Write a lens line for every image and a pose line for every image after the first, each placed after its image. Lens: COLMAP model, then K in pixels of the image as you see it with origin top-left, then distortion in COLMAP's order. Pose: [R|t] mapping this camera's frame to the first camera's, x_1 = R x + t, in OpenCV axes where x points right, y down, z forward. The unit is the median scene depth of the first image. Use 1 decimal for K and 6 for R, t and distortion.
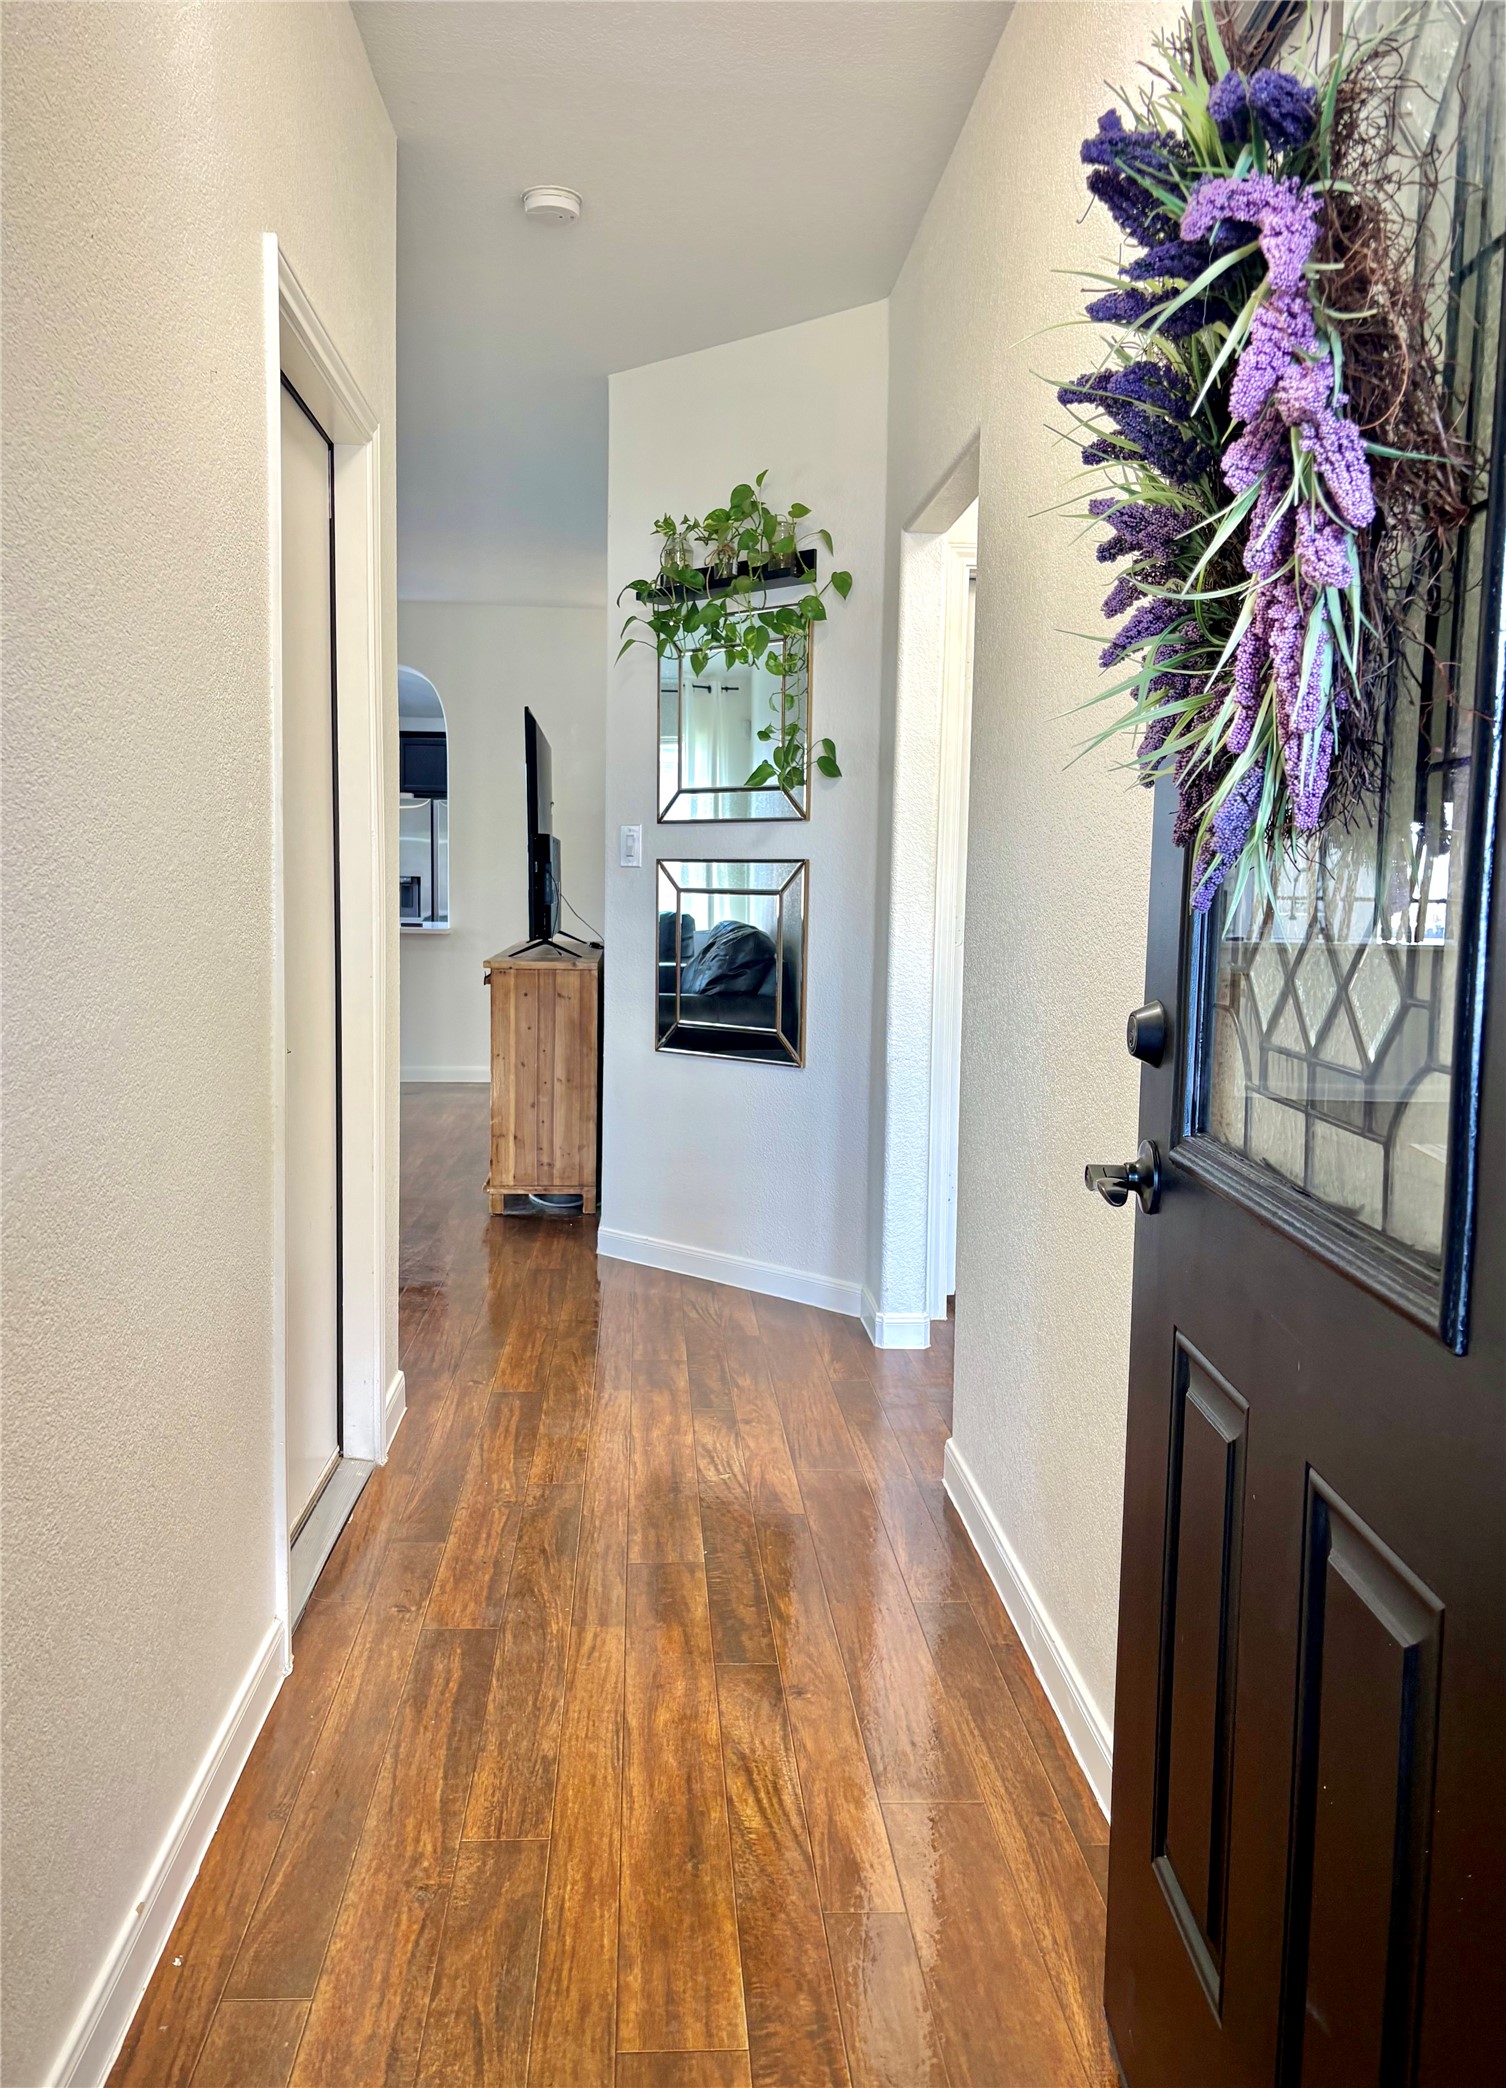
lens RADIAL K [[1665.0, 0, 749.2], [0, 1665.0, 1043.5], [0, 0, 1]] dist [0.005304, 0.001487]
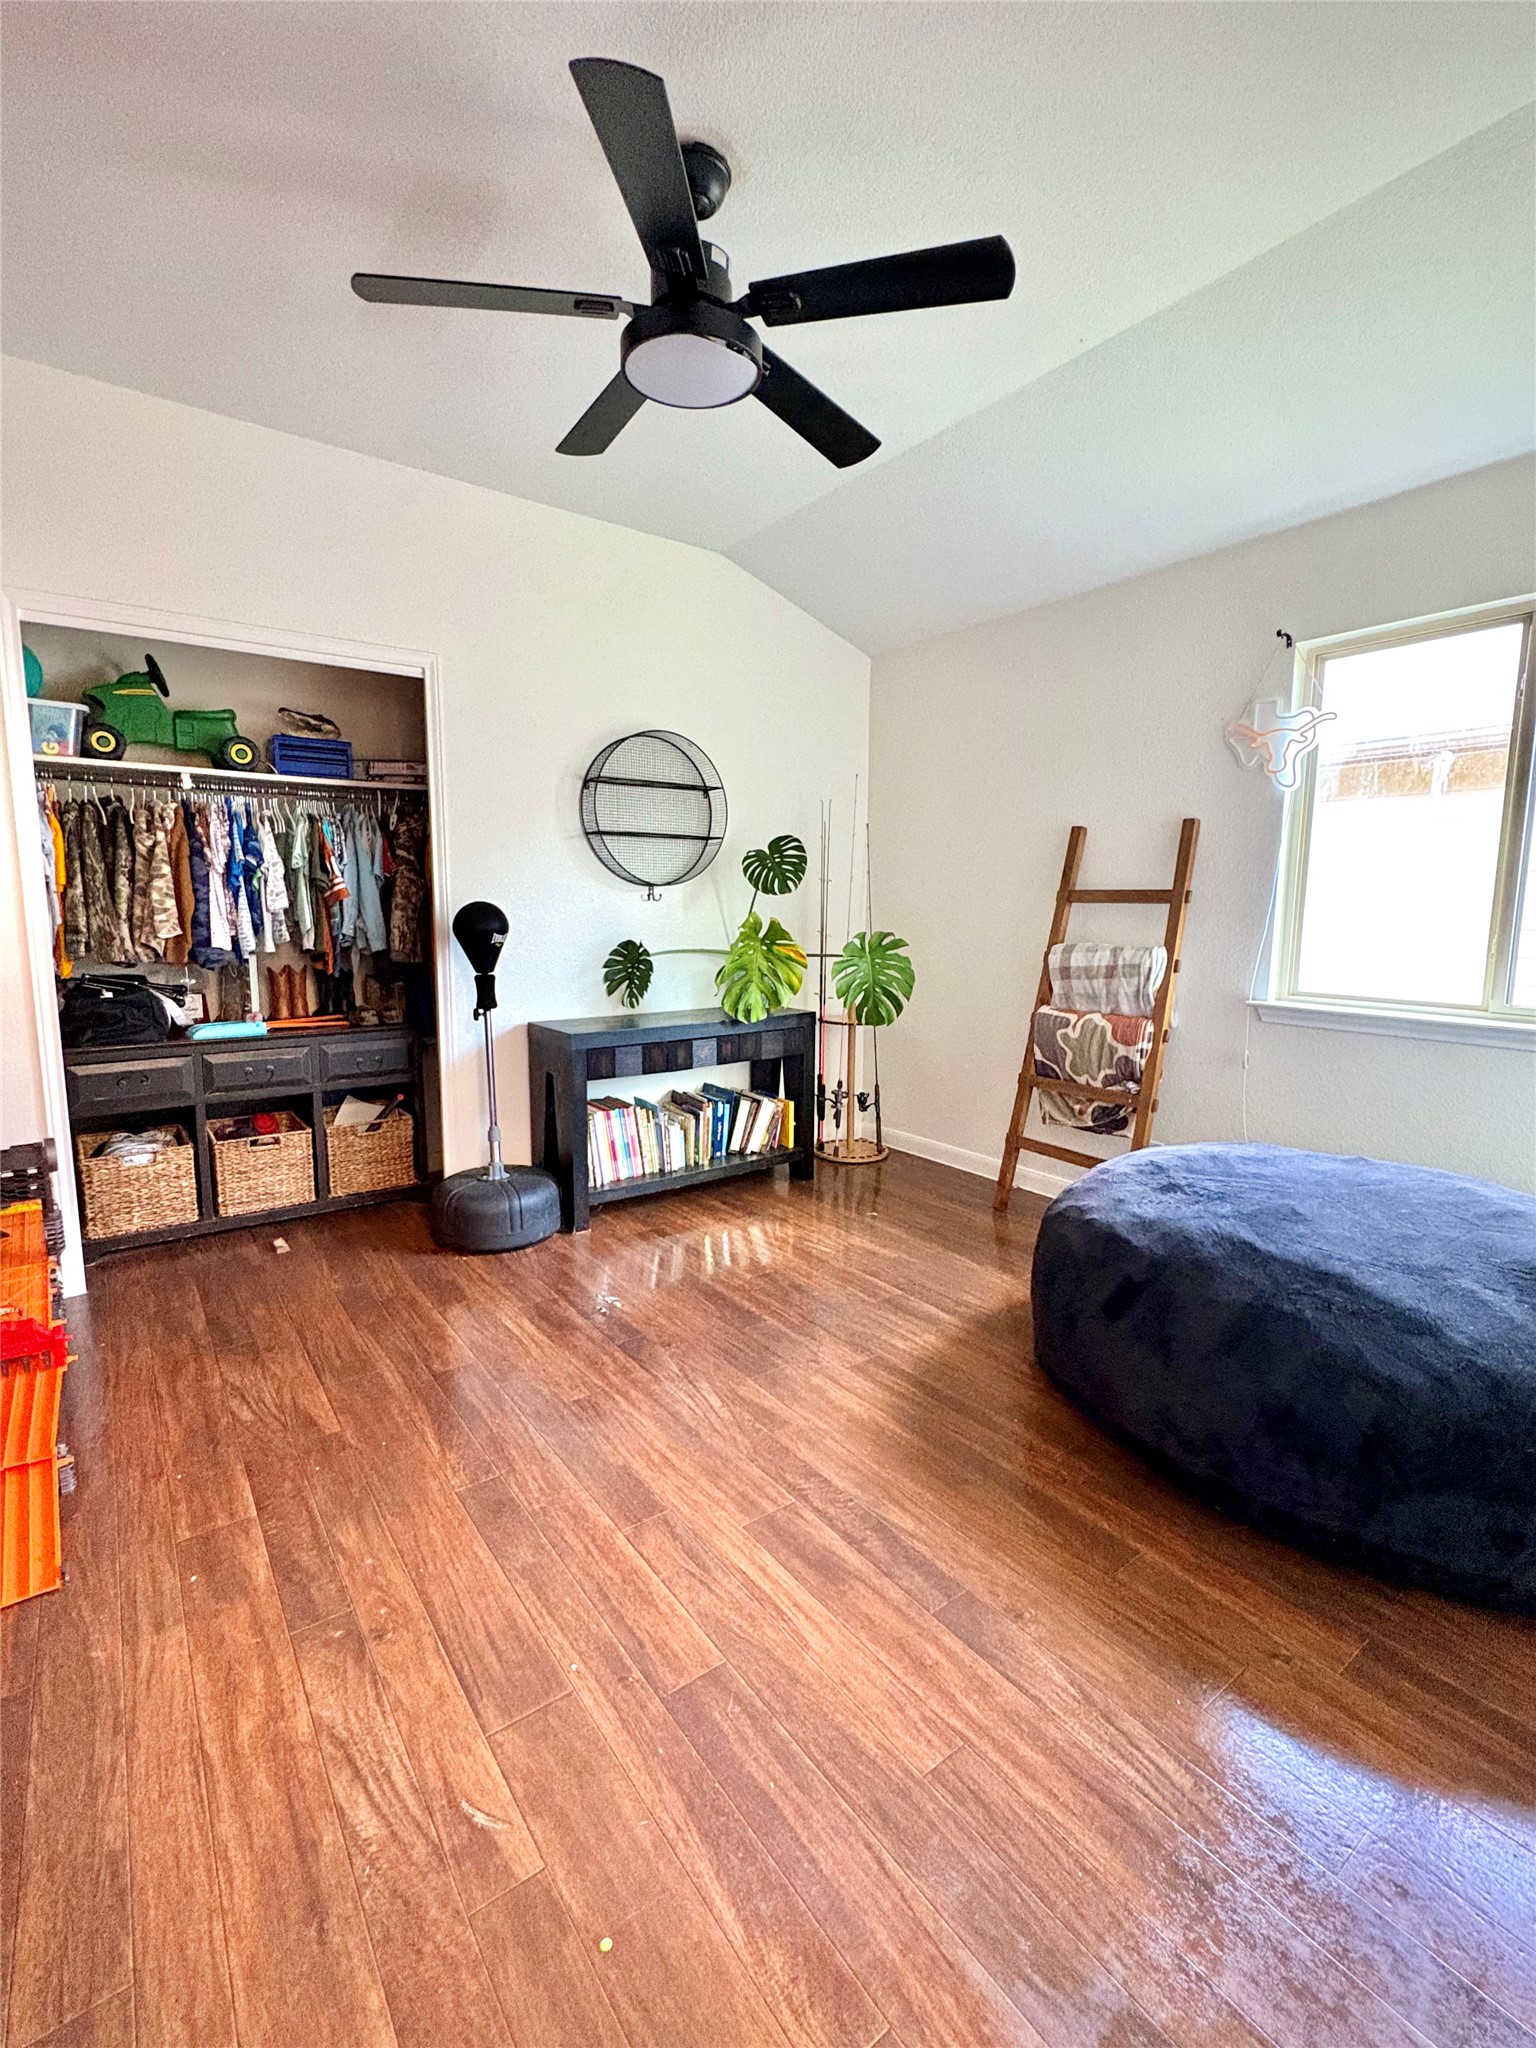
lens RADIAL K [[898.7, 0, 793.1], [0, 898.7, 1078.1], [0, 0, 1]] dist [-0.002382, 0.000170]
pose [[0.831852, -0.116670, 0.542597, -0.023962], [0.062779, 0.991161, 0.116874, -0.041424], [-0.551436, -0.063158, 0.831823, 0.371921]]
